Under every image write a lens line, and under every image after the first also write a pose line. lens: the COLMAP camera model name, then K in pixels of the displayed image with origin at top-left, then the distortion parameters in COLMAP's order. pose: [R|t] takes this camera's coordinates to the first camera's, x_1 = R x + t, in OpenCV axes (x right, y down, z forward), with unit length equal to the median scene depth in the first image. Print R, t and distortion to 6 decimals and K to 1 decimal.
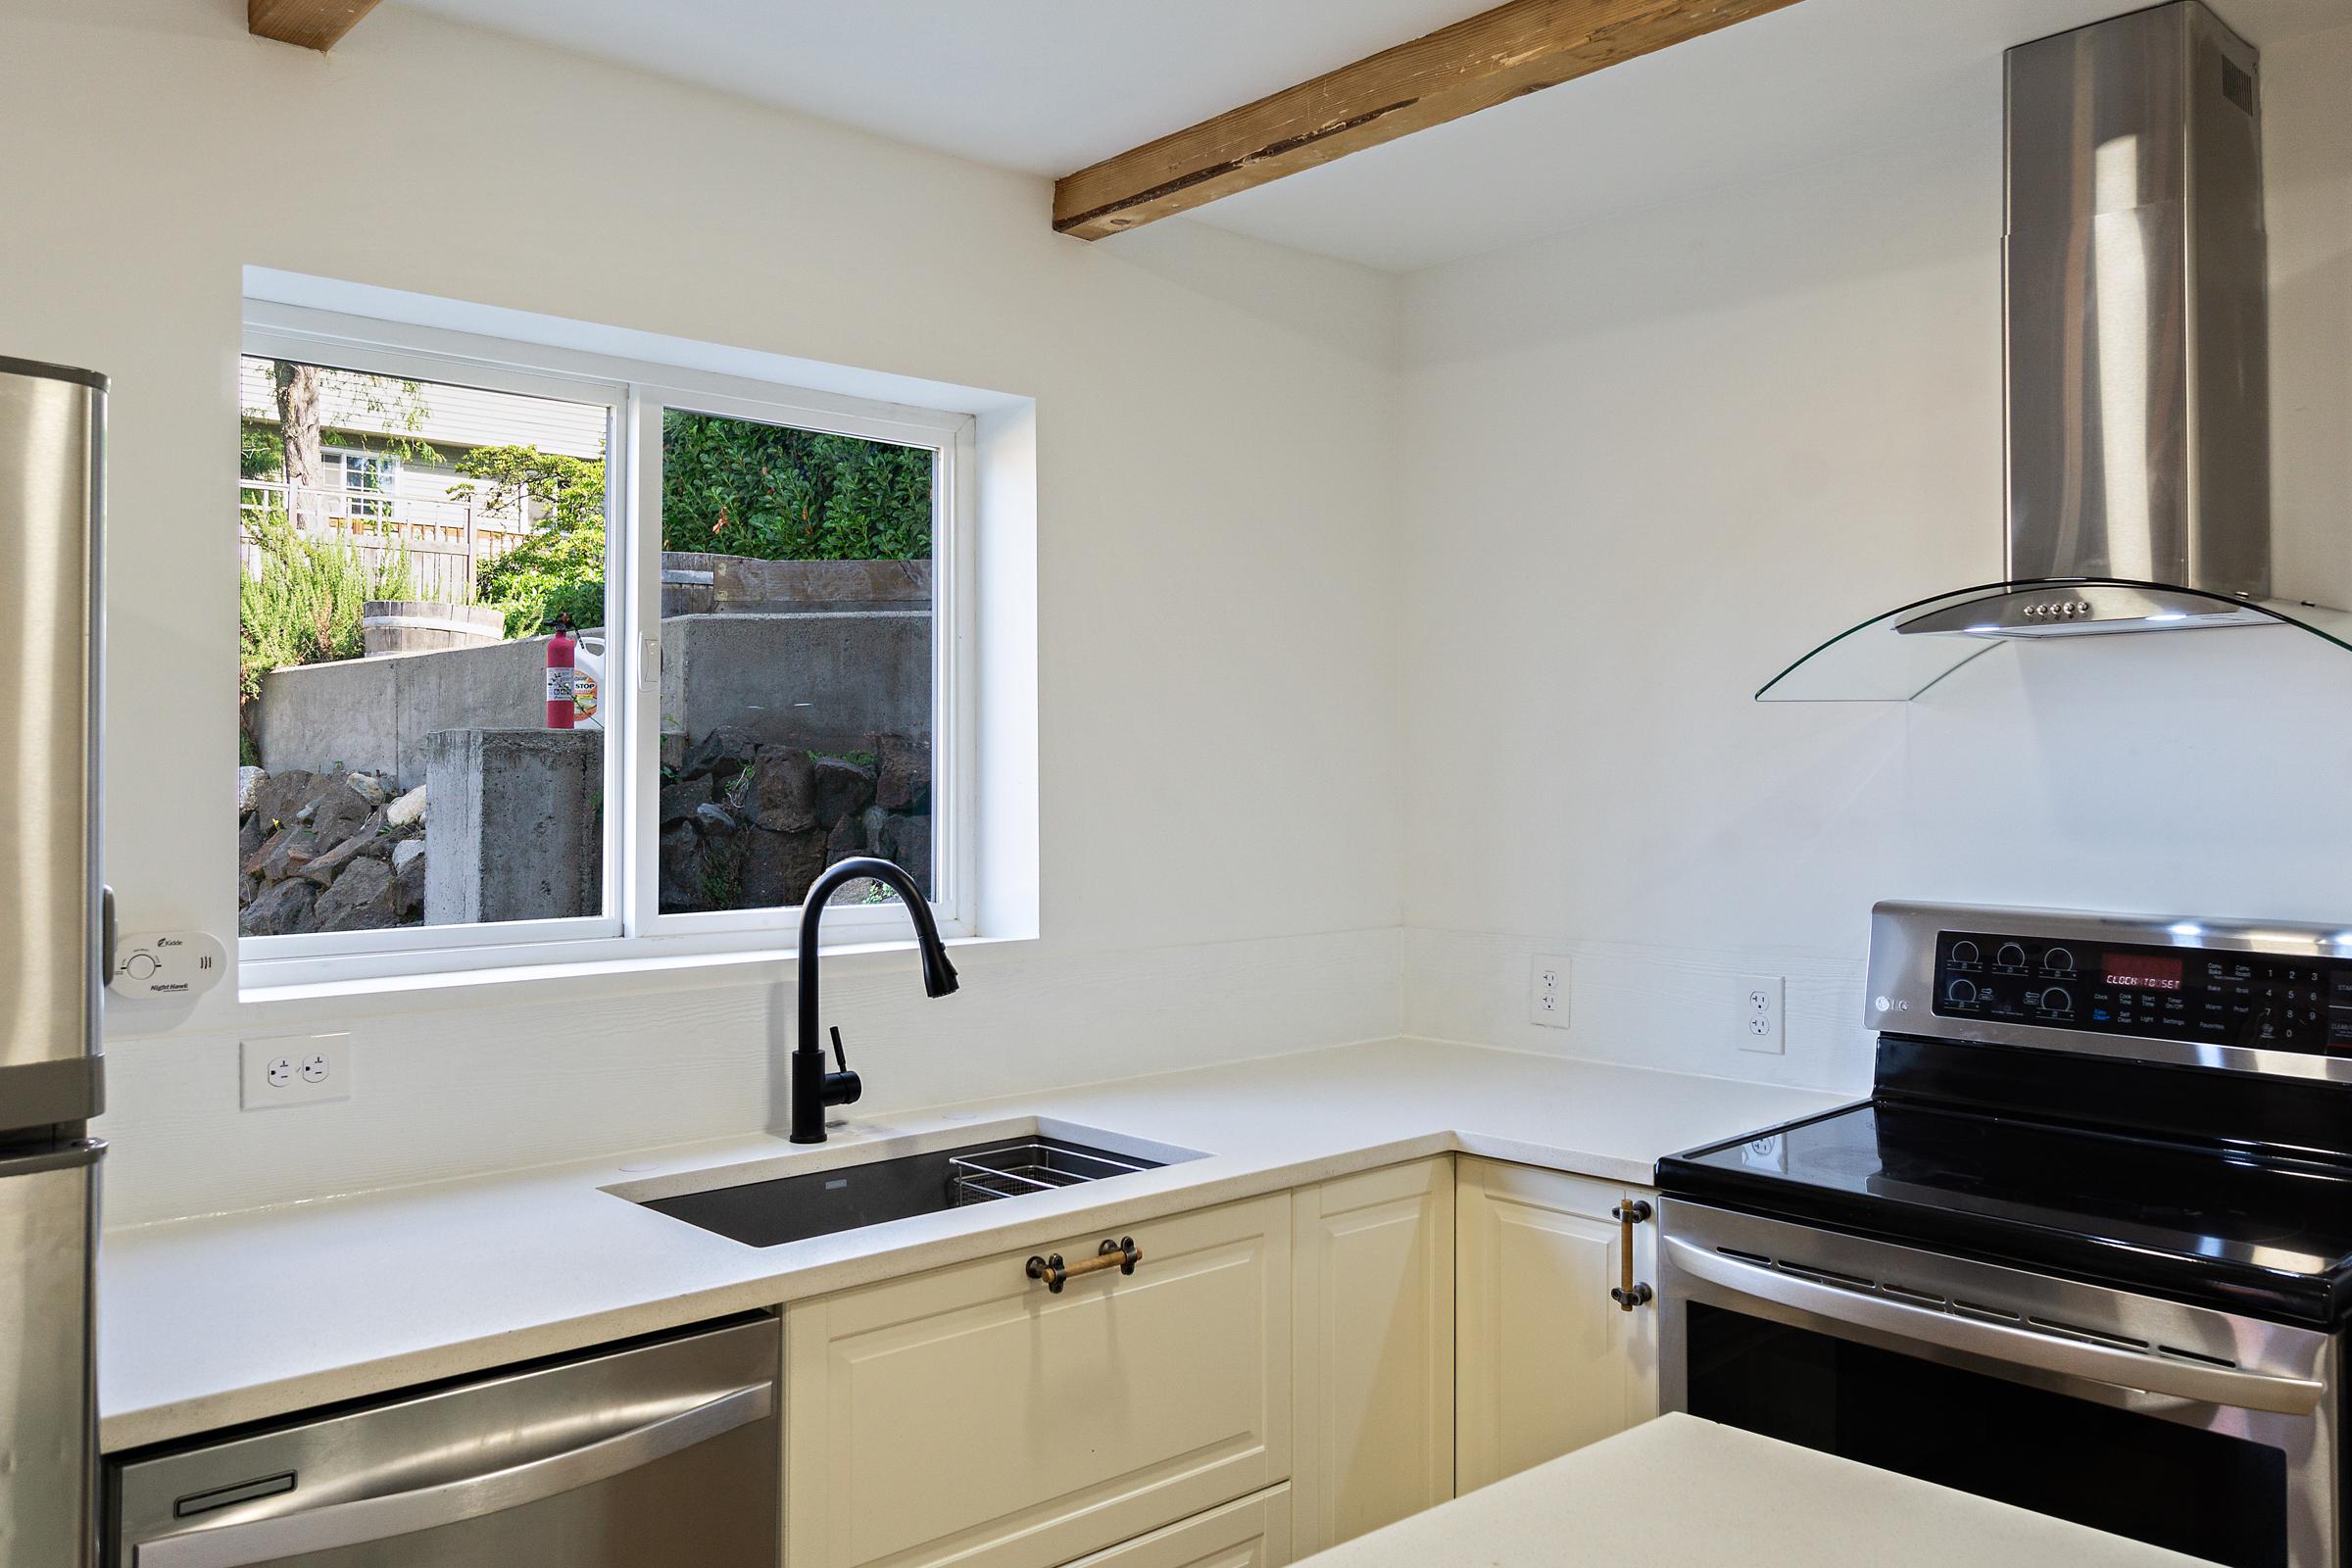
lens RADIAL K [[1829.8, 0, 1169.9], [0, 1829.8, 735.3], [0, 0, 1]] dist [0.010955, 0.003366]
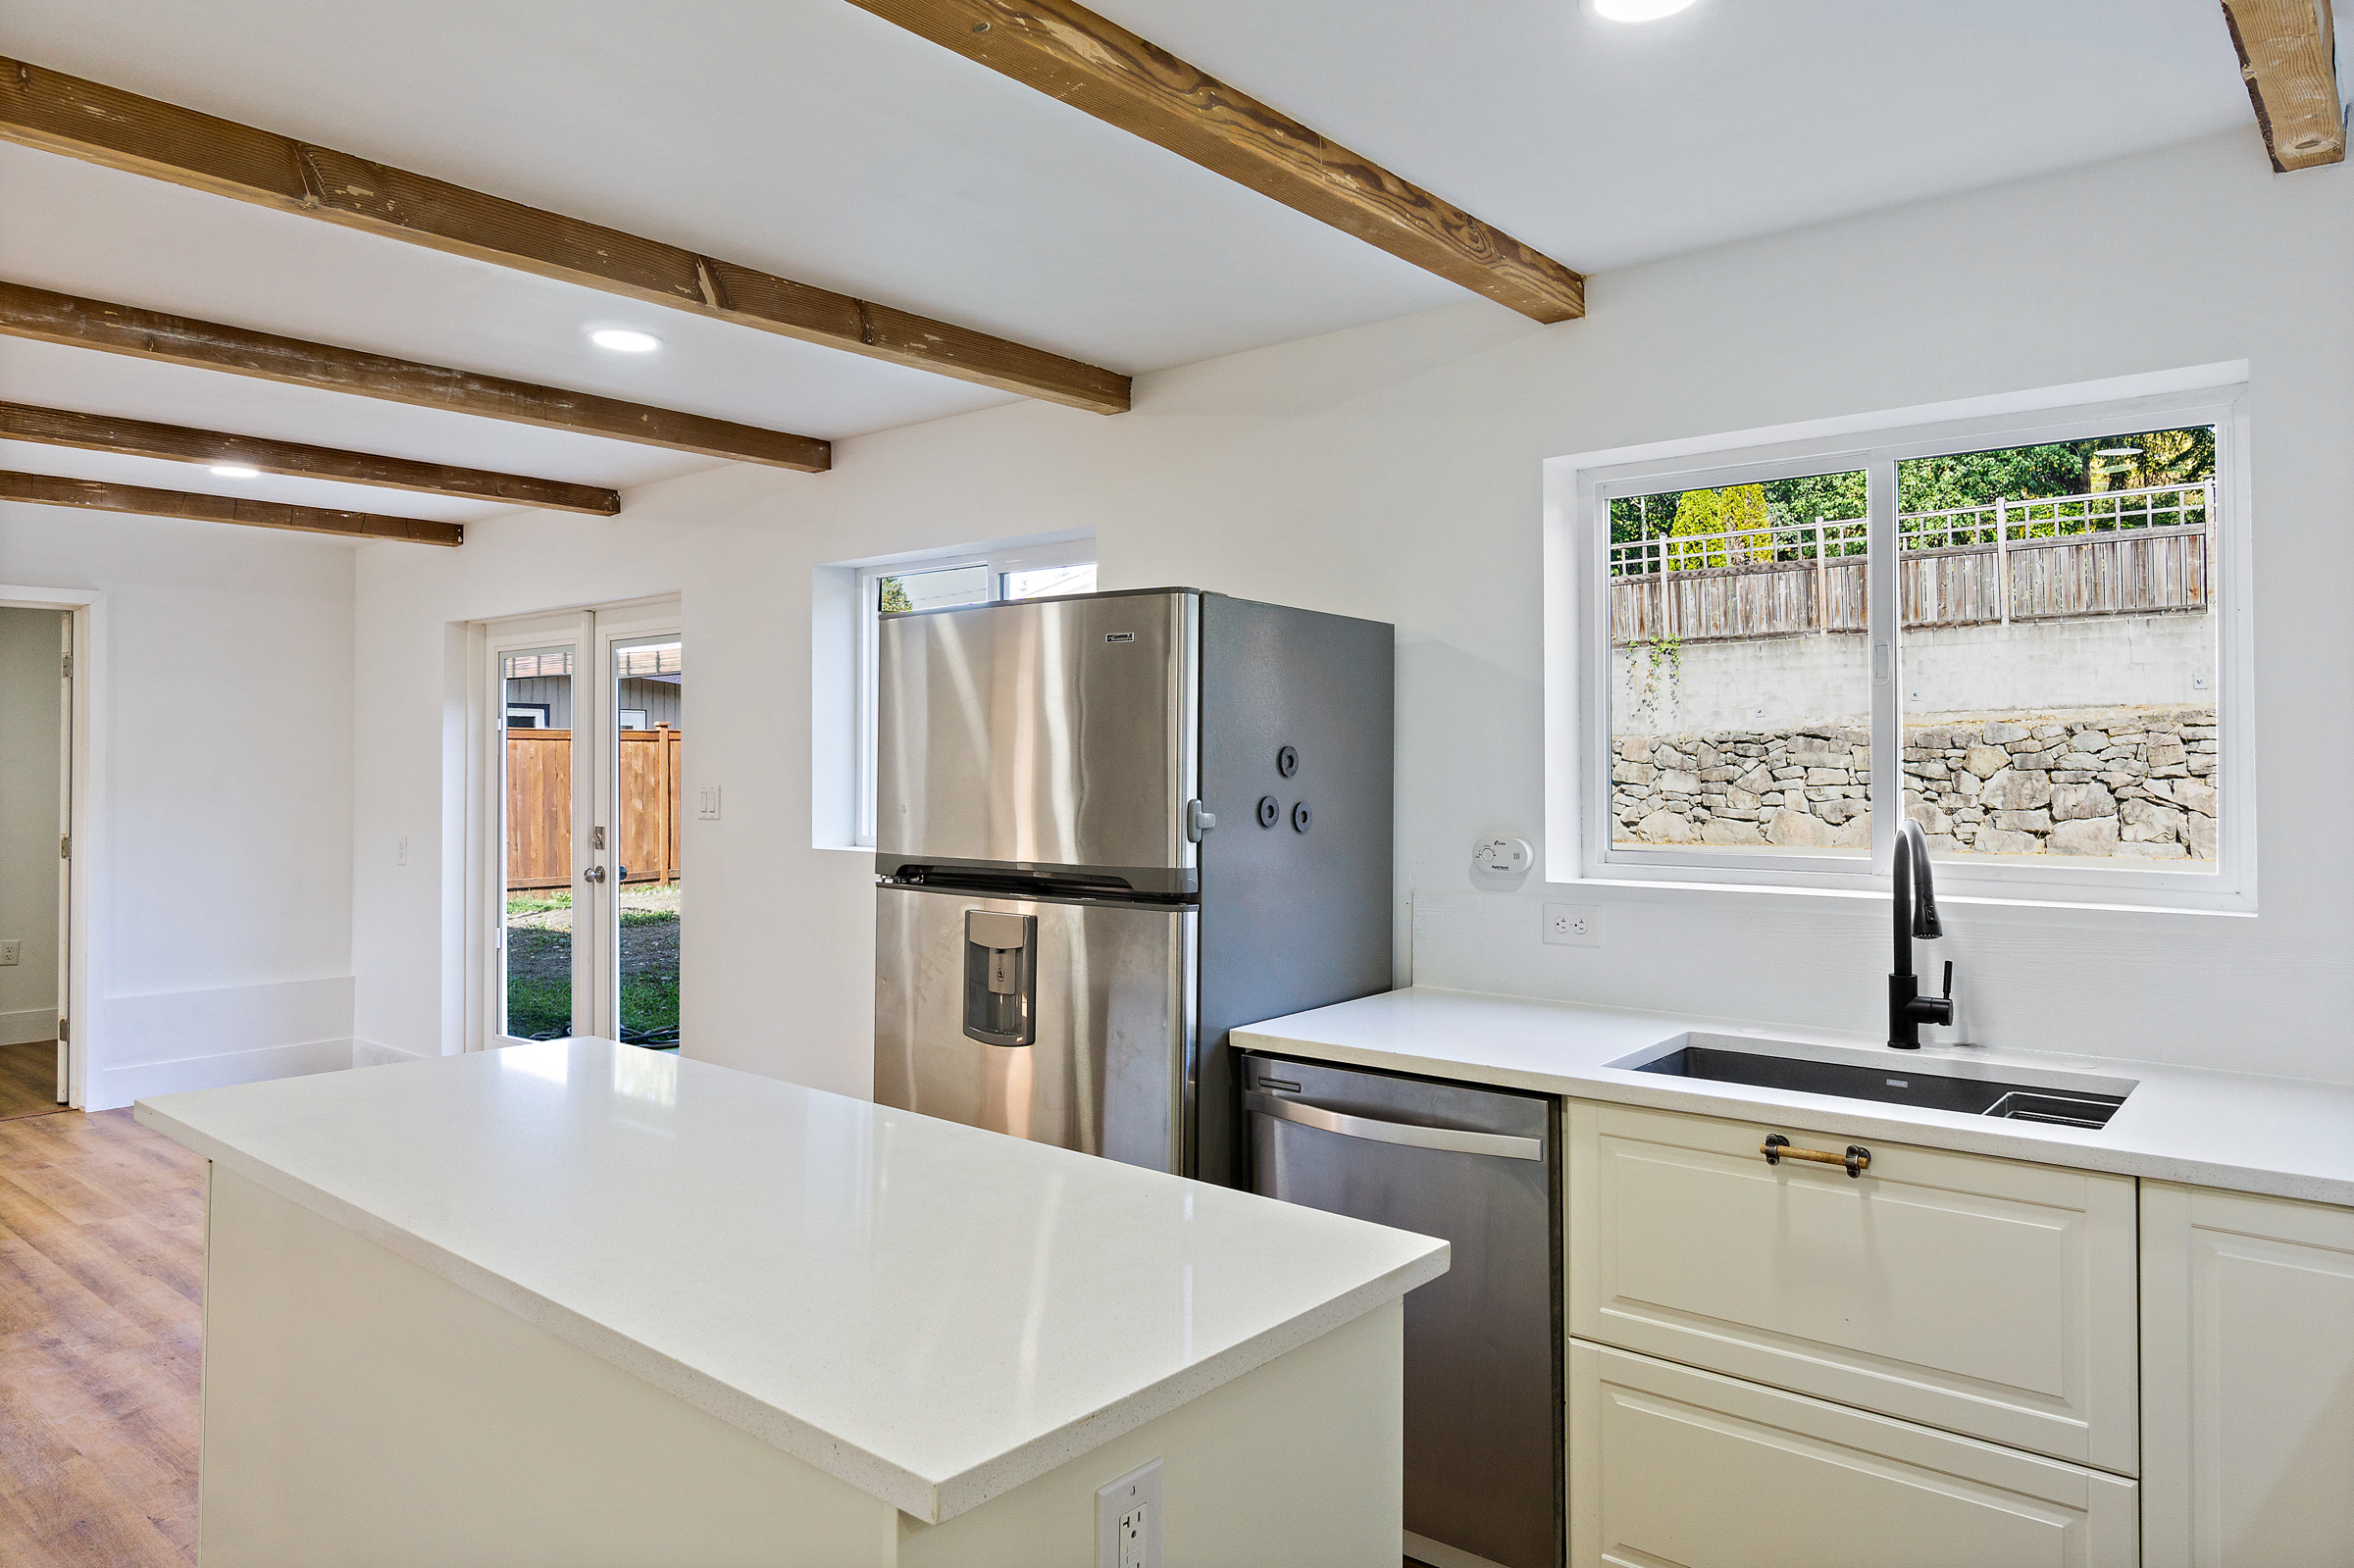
lens RADIAL K [[1511.2, 0, 1166.4], [0, 1511.2, 749.0], [0, 0, 1]] dist [-0.000790, -0.000029]
pose [[0.136477, -0.006071, -0.990625, 0.726415], [0.026032, 0.999658, -0.002540, 0.010482], [0.990301, -0.025441, 0.136588, 0.368152]]
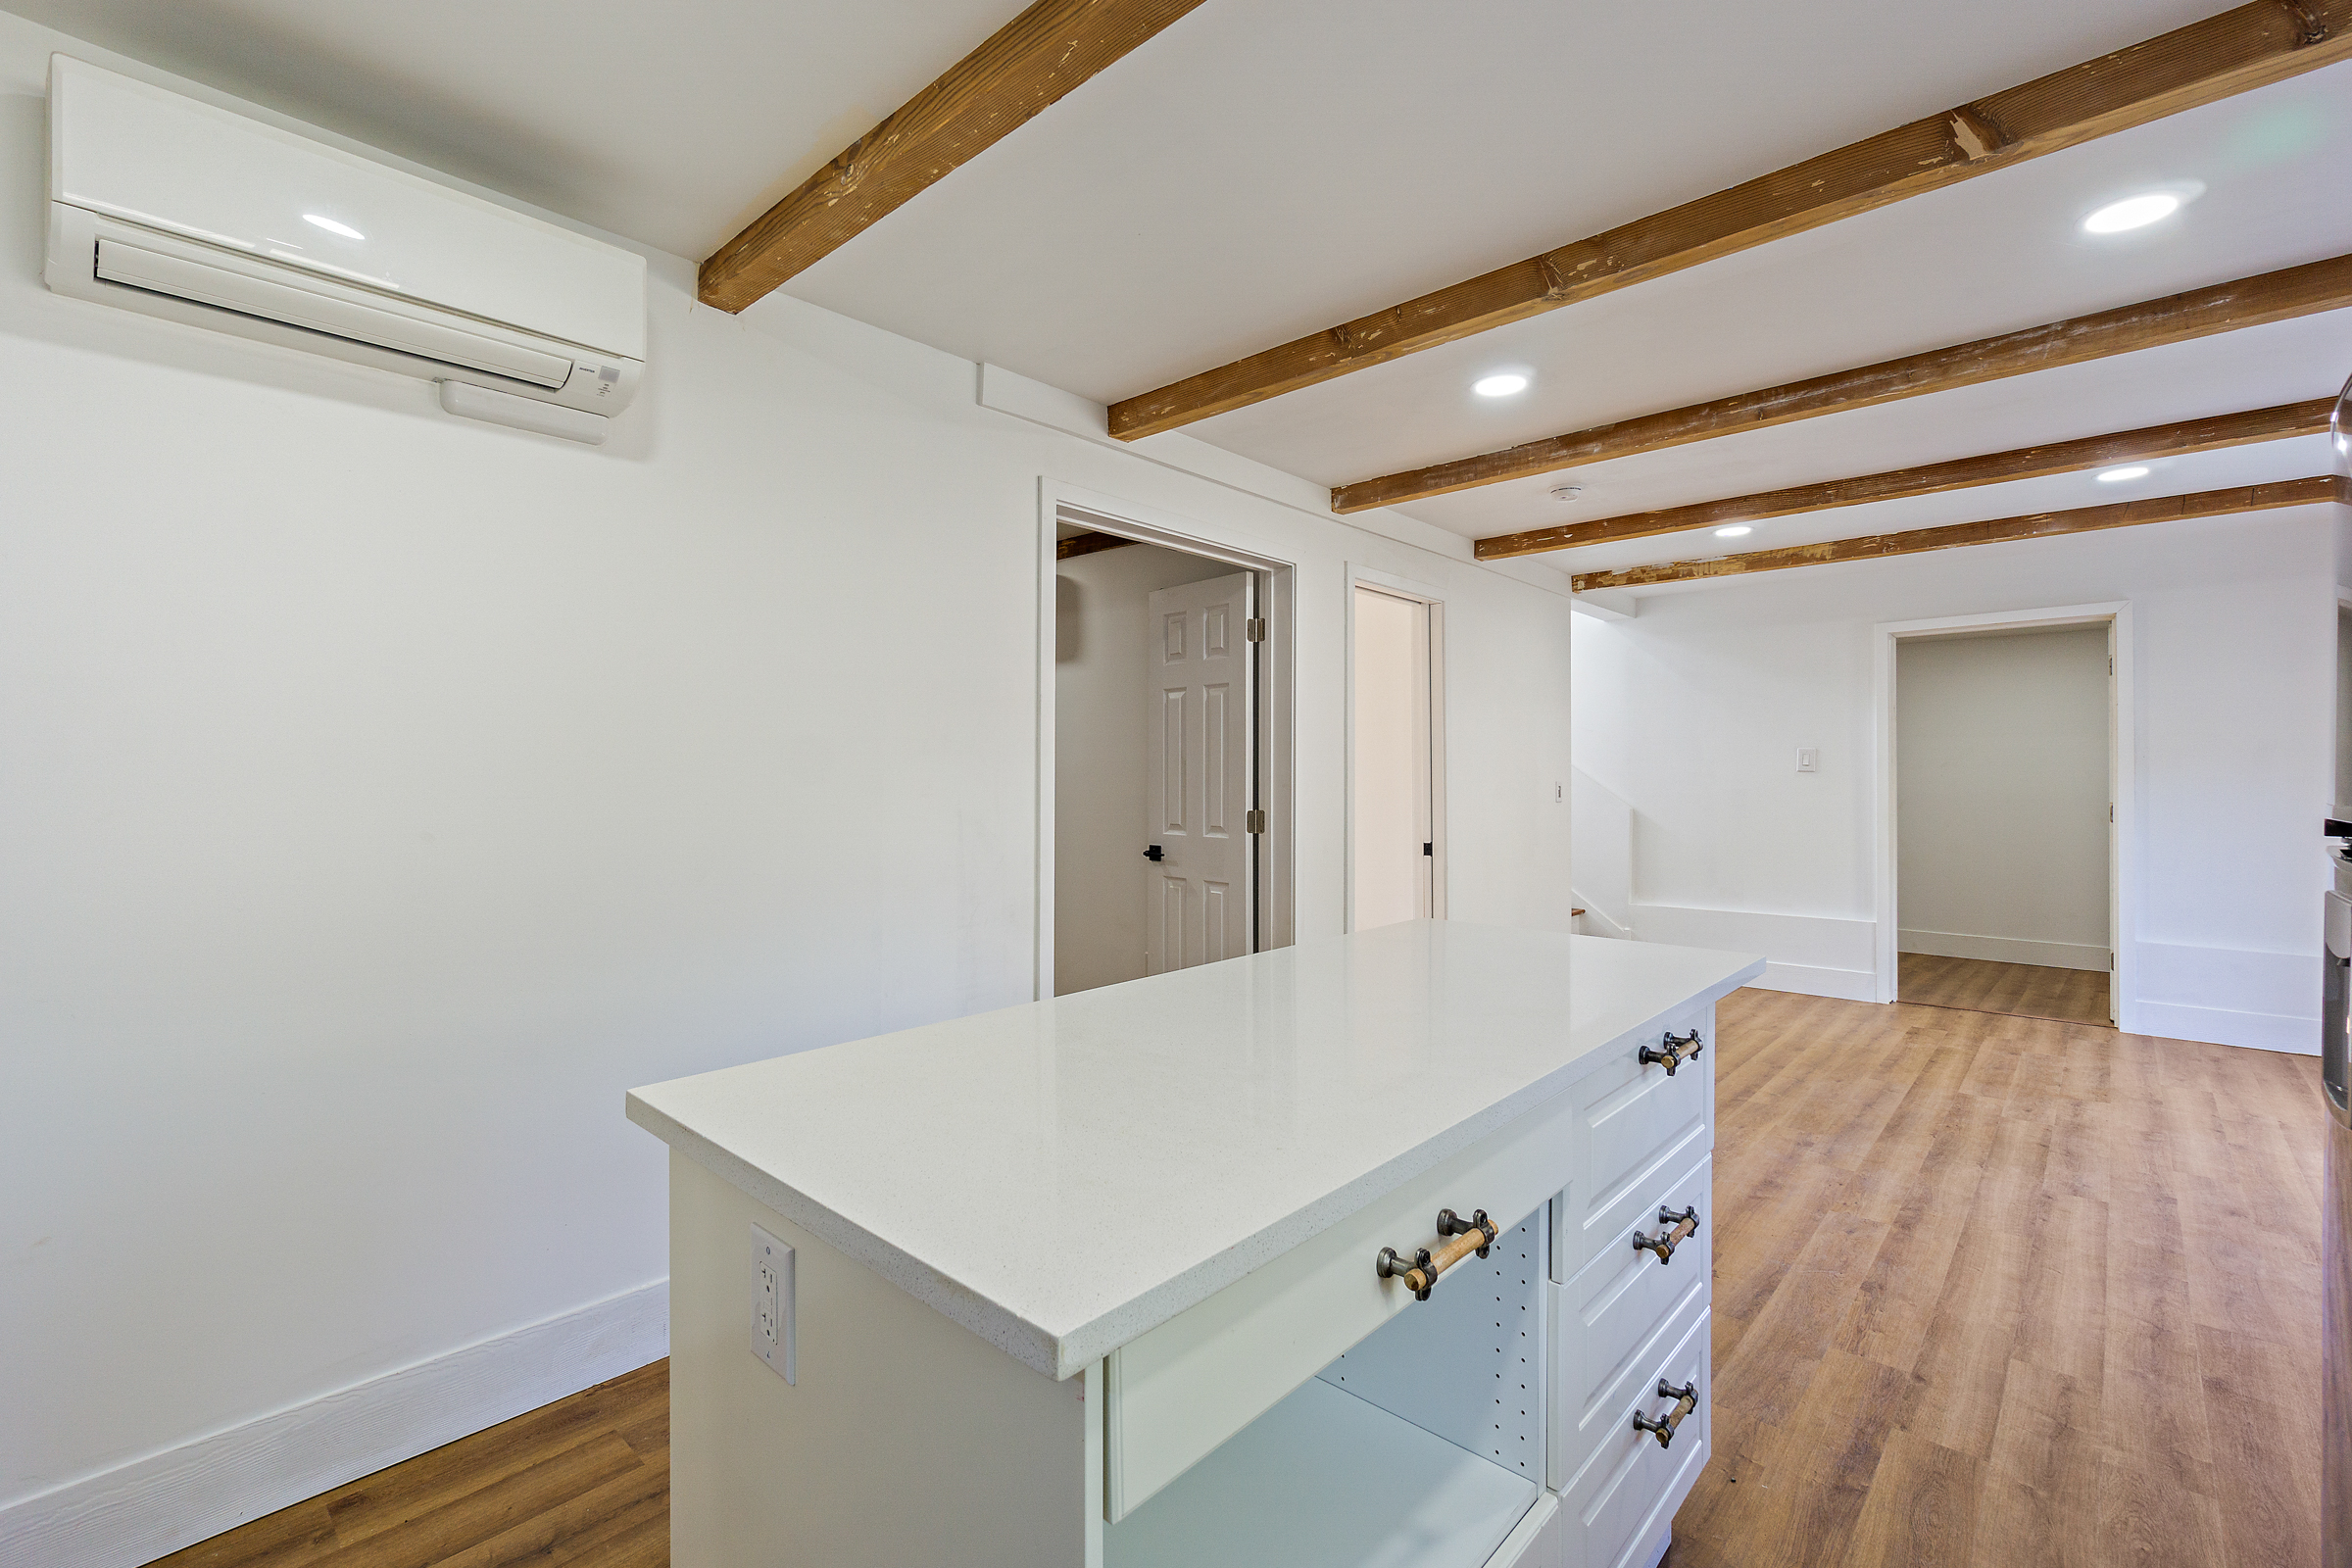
lens RADIAL K [[1034.2, 0, 1163.6], [0, 1034.2, 772.8], [0, 0, 1]] dist [-0.001021, -0.000186]
pose [[-0.995540, 0.003809, -0.094262, 0.149917], [0.006457, 0.999593, -0.027804, 0.080215], [0.094118, -0.028289, -0.995159, 0.796576]]
